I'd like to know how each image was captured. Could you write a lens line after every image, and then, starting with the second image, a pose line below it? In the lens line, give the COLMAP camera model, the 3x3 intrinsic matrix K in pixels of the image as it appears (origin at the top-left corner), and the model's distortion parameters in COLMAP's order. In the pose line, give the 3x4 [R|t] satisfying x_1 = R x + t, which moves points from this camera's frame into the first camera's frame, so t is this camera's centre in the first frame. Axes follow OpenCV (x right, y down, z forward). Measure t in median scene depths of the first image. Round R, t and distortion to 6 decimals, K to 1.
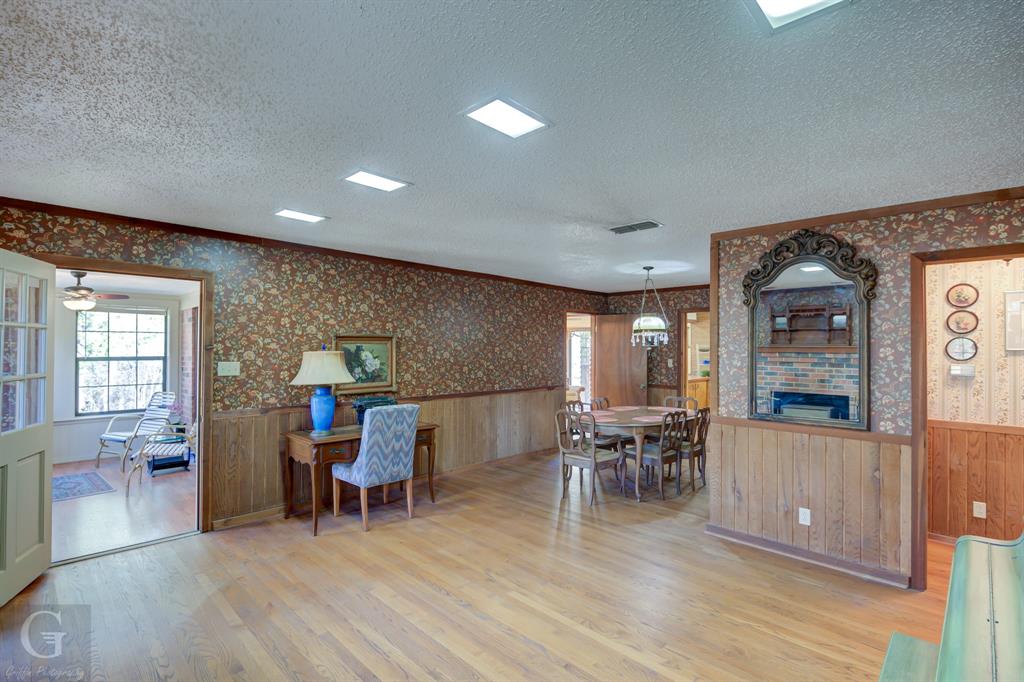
lens RADIAL K [[474.0, 0, 513.0], [0, 474.0, 339.6], [0, 0, 1]] dist [-0.010537, 0.000096]
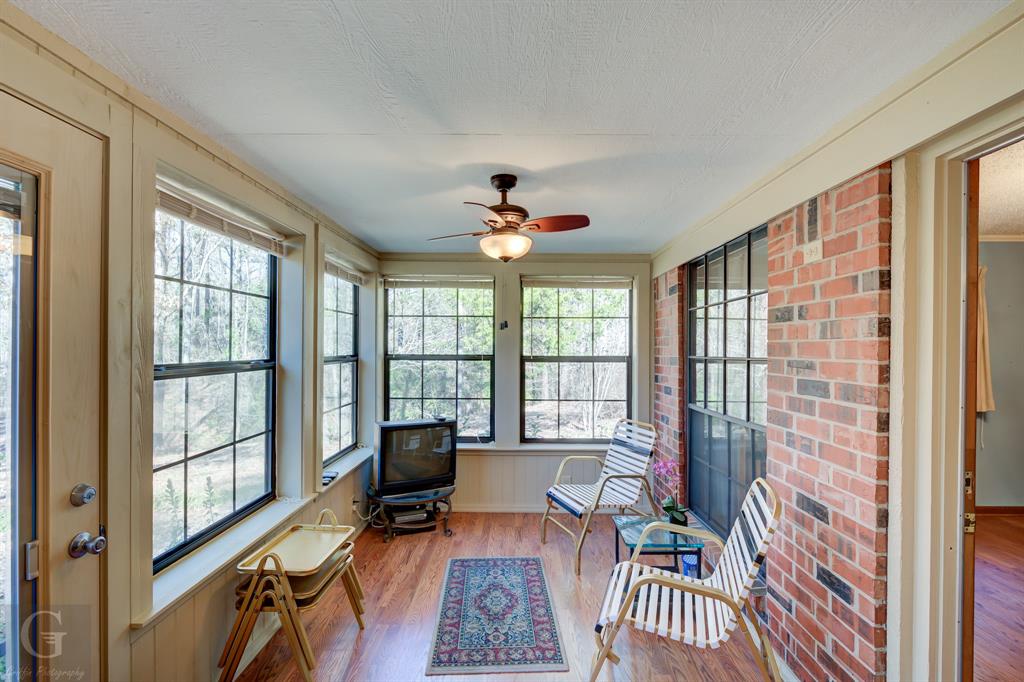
lens RADIAL K [[474.0, 0, 513.7], [0, 474.0, 342.1], [0, 0, 1]] dist [-0.010537, 0.000096]
pose [[0.685450, -0.007641, -0.728079, -0.407348], [0.008732, 0.999959, -0.002273, 0.017702], [0.728067, -0.004799, 0.685489, 0.484404]]
